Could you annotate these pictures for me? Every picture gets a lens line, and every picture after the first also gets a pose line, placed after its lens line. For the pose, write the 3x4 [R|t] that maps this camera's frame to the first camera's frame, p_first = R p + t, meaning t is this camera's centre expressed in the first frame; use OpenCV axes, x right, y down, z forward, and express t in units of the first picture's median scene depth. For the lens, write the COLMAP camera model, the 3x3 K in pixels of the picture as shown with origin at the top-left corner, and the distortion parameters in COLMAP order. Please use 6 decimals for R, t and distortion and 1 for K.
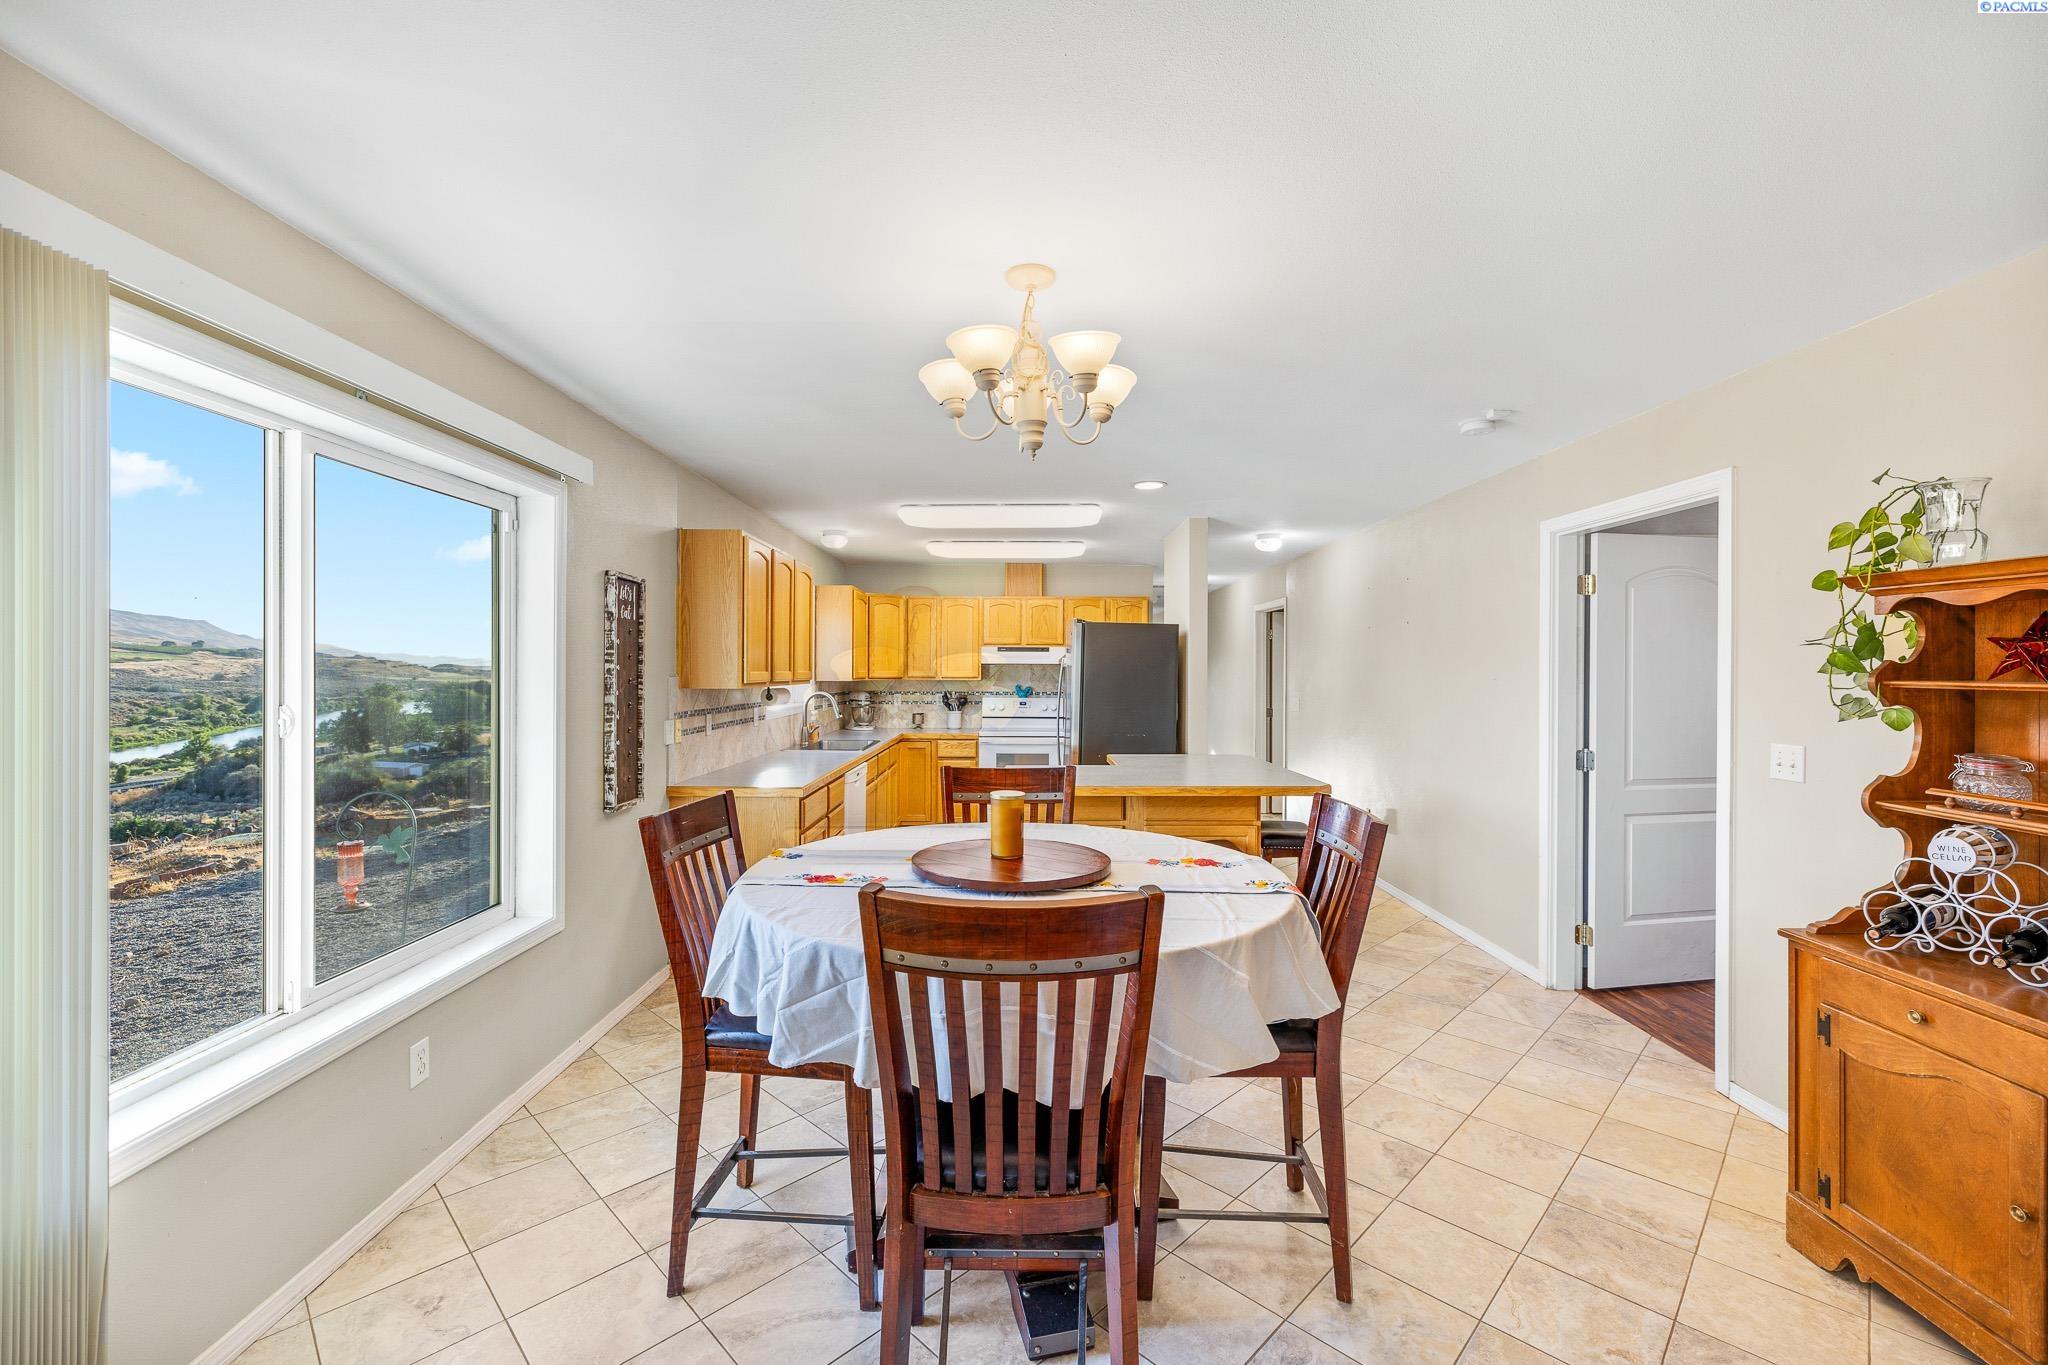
lens RADIAL K [[860.9, 0, 1022.3], [0, 860.9, 677.8], [0, 0, 1]] dist [0.001845, 0.000603]
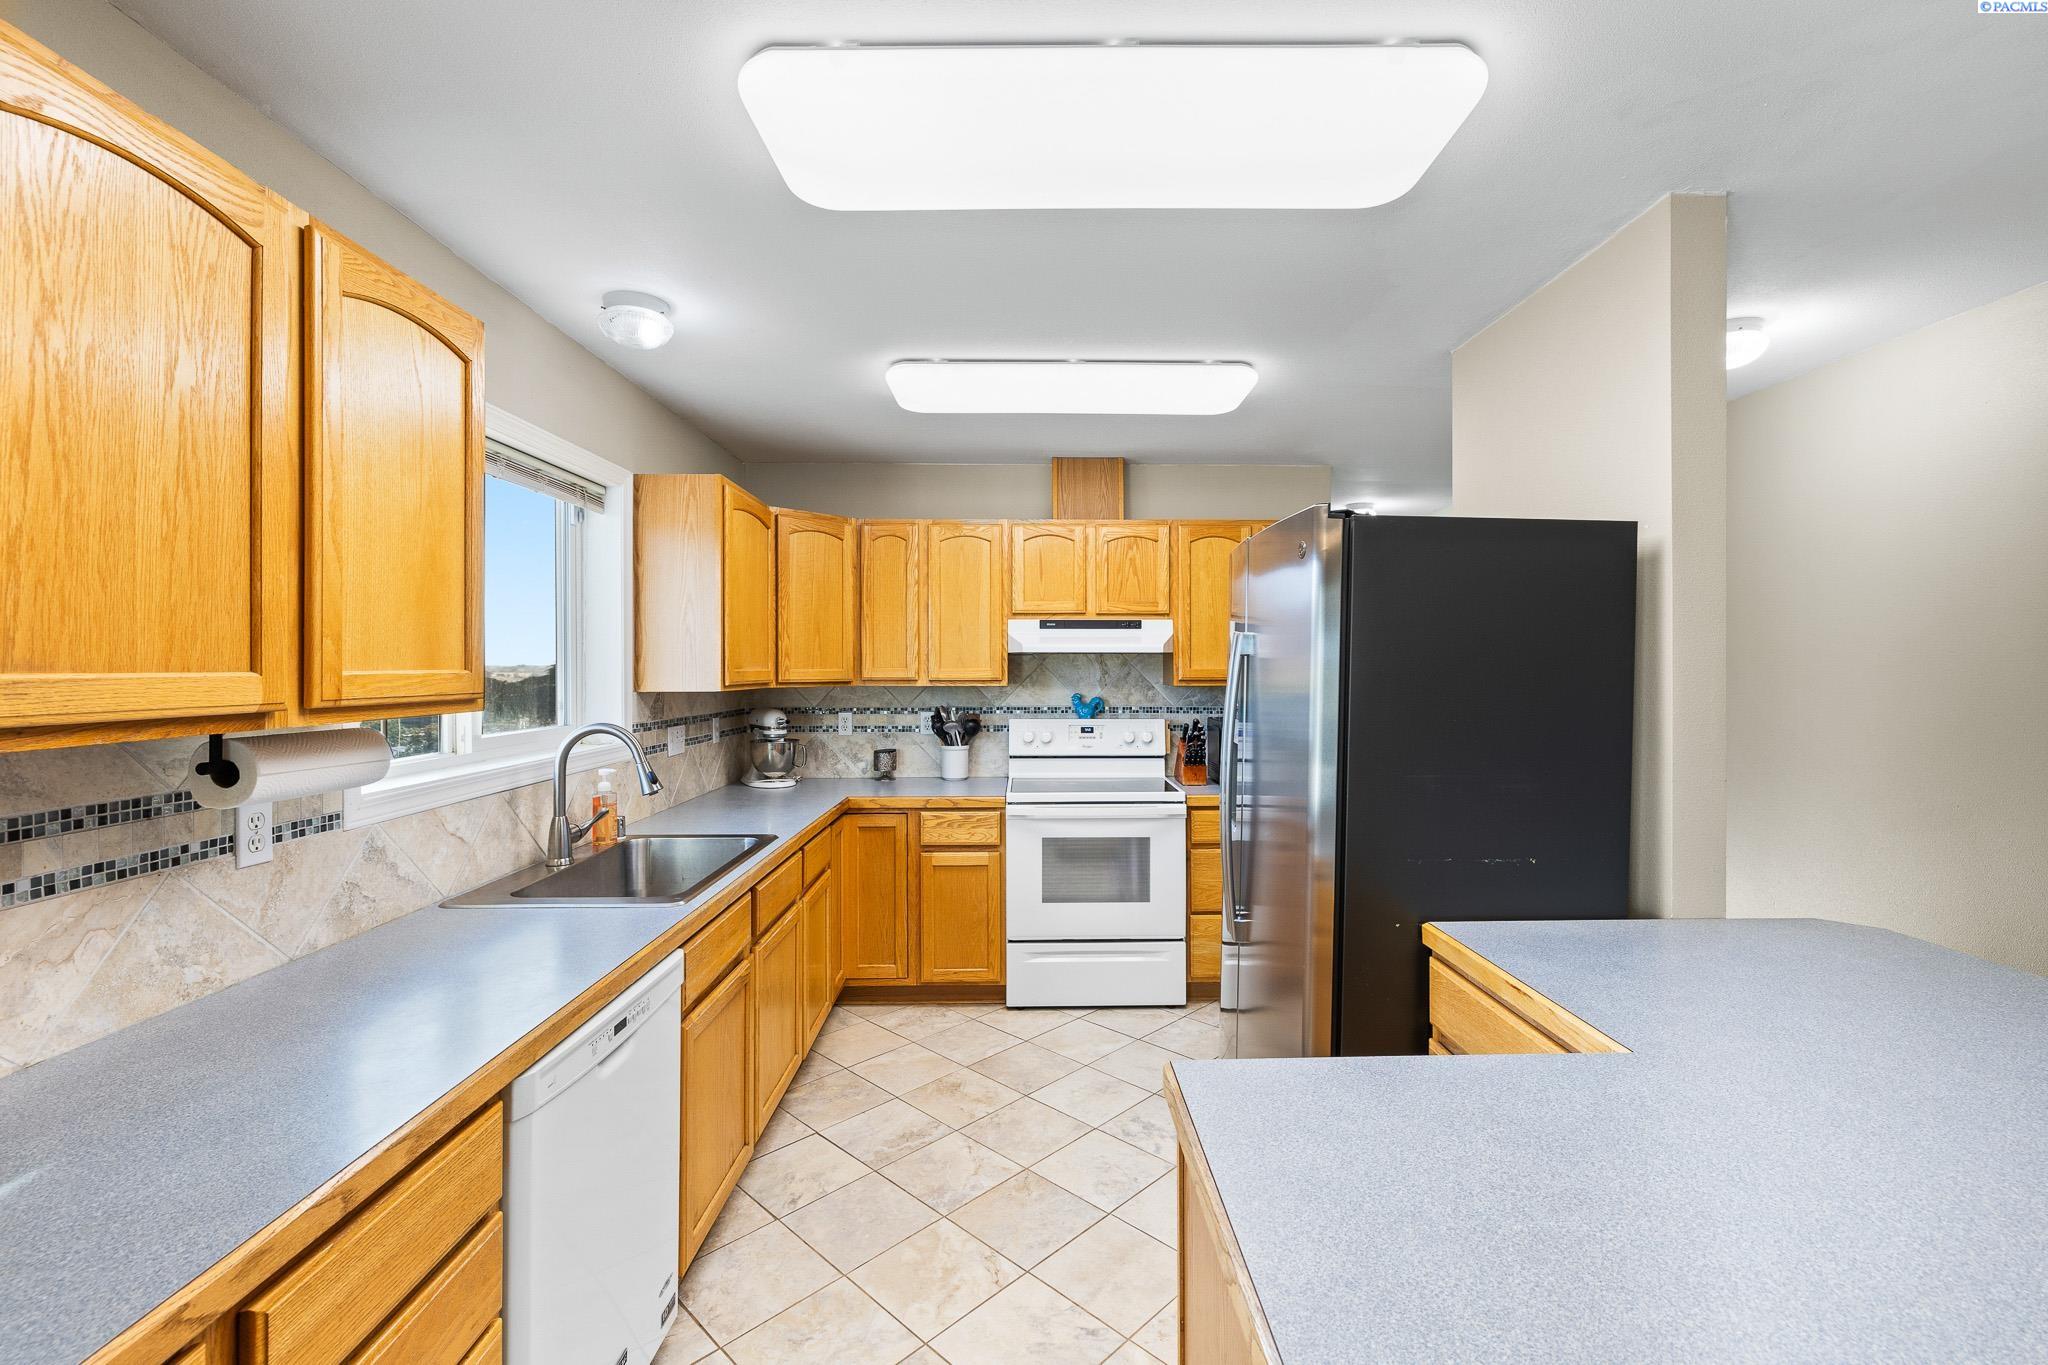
lens RADIAL K [[860.9, 0, 1018.5], [0, 860.9, 673.0], [0, 0, 1]] dist [0.001845, 0.000603]
pose [[0.999984, -0.005114, -0.002346, -0.040708], [0.005105, 0.999979, -0.003868, -0.002716], [0.002366, 0.003856, 0.999990, 0.500625]]
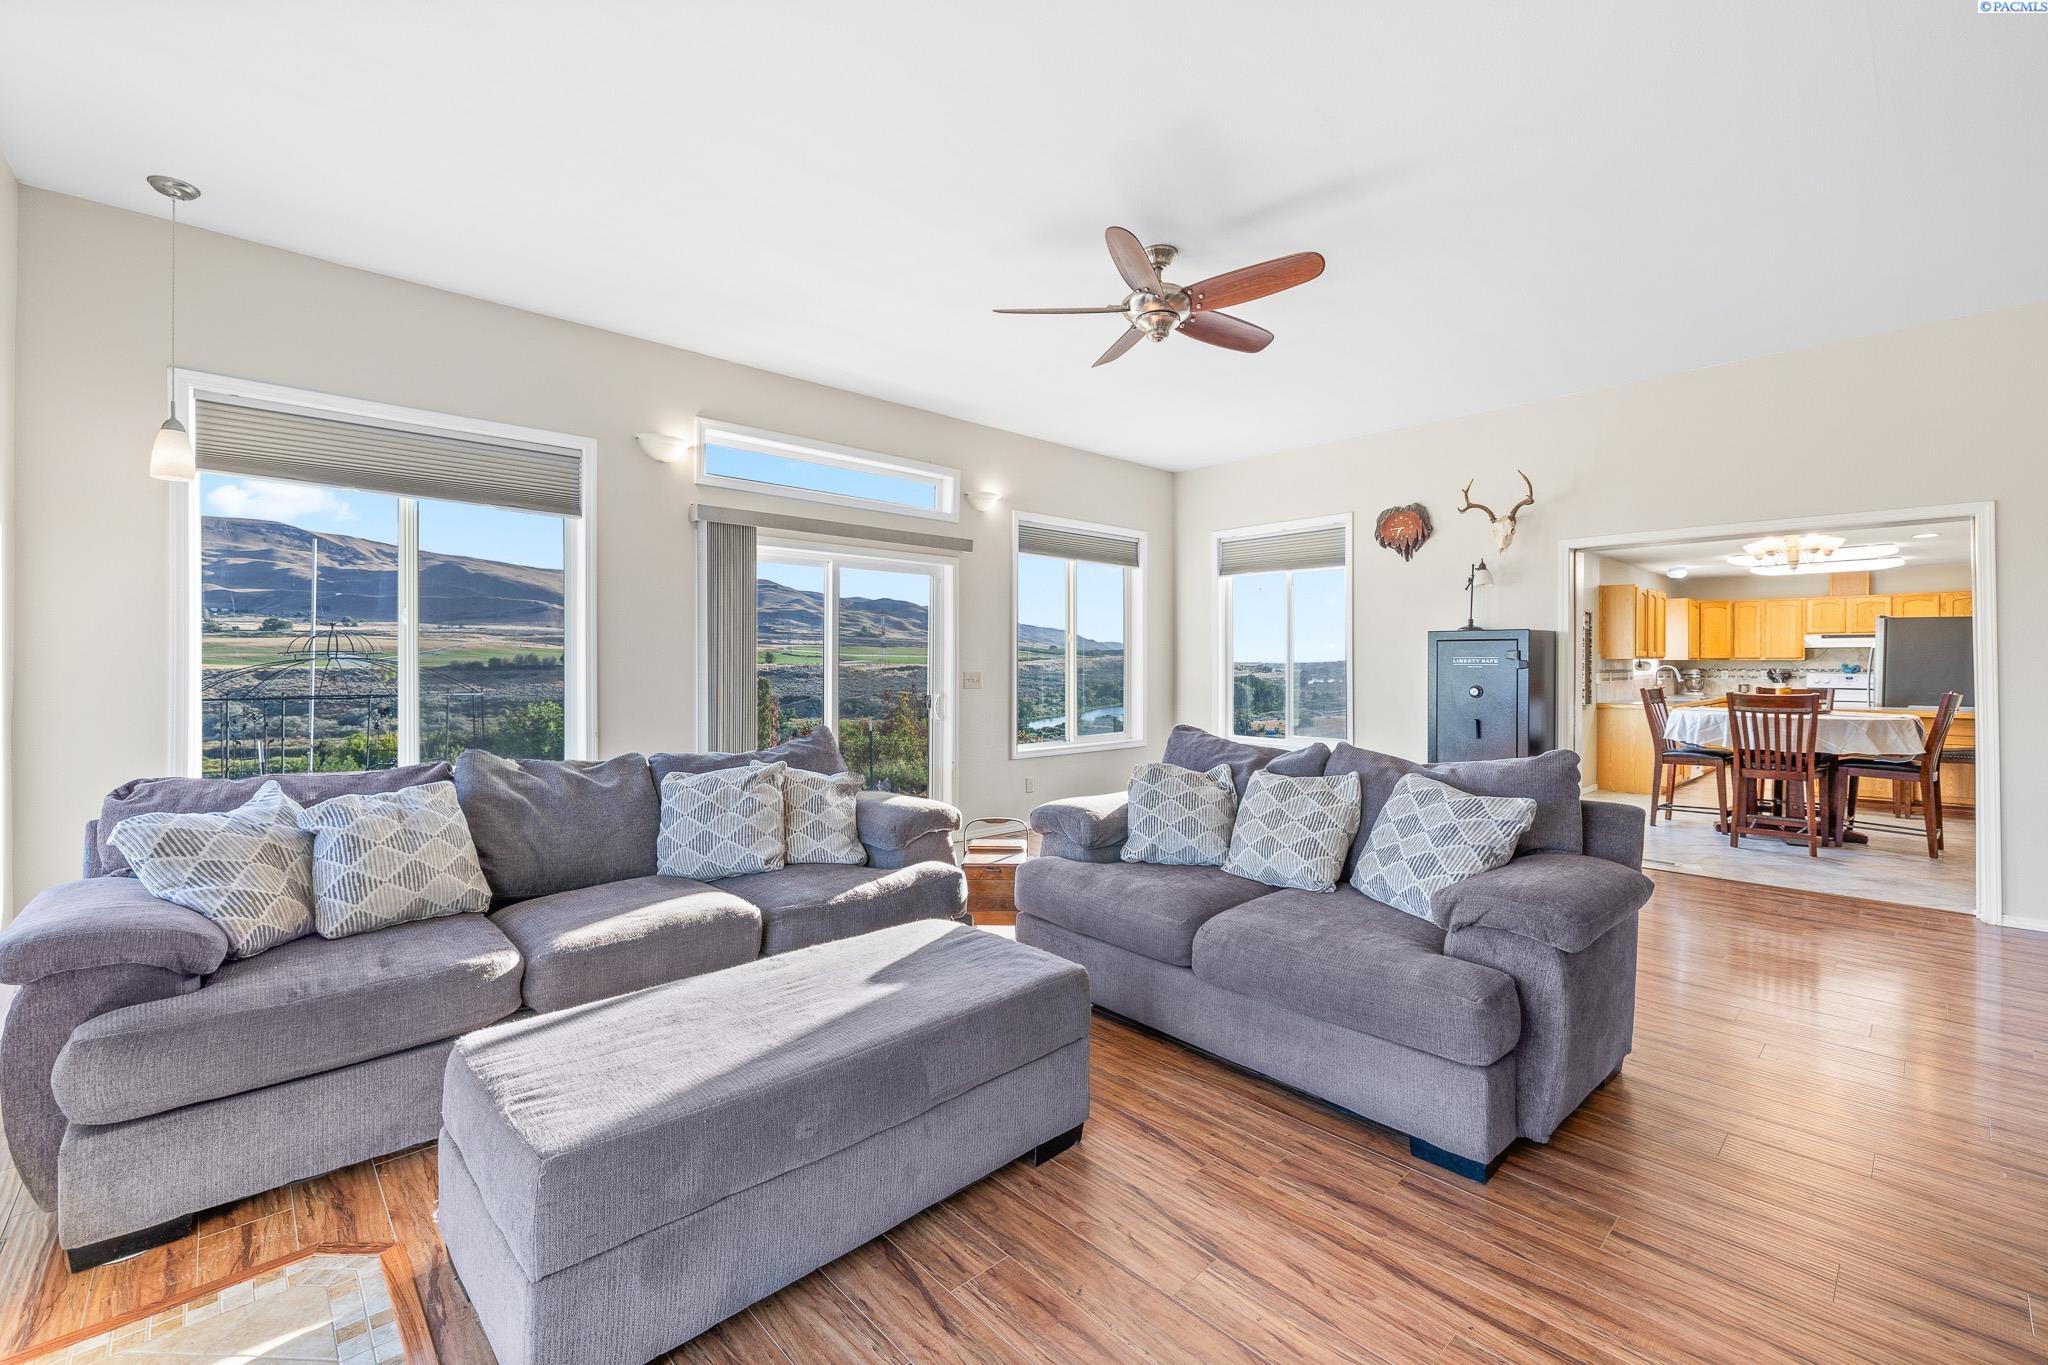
lens RADIAL K [[860.9, 0, 1008.5], [0, 860.9, 665.4], [0, 0, 1]] dist [0.001845, 0.000603]
pose [[0.677350, -0.001200, -0.735660, 0.103266], [-0.005914, 0.999957, -0.007076, 0.028463], [0.735637, 0.009144, 0.677314, -0.851296]]
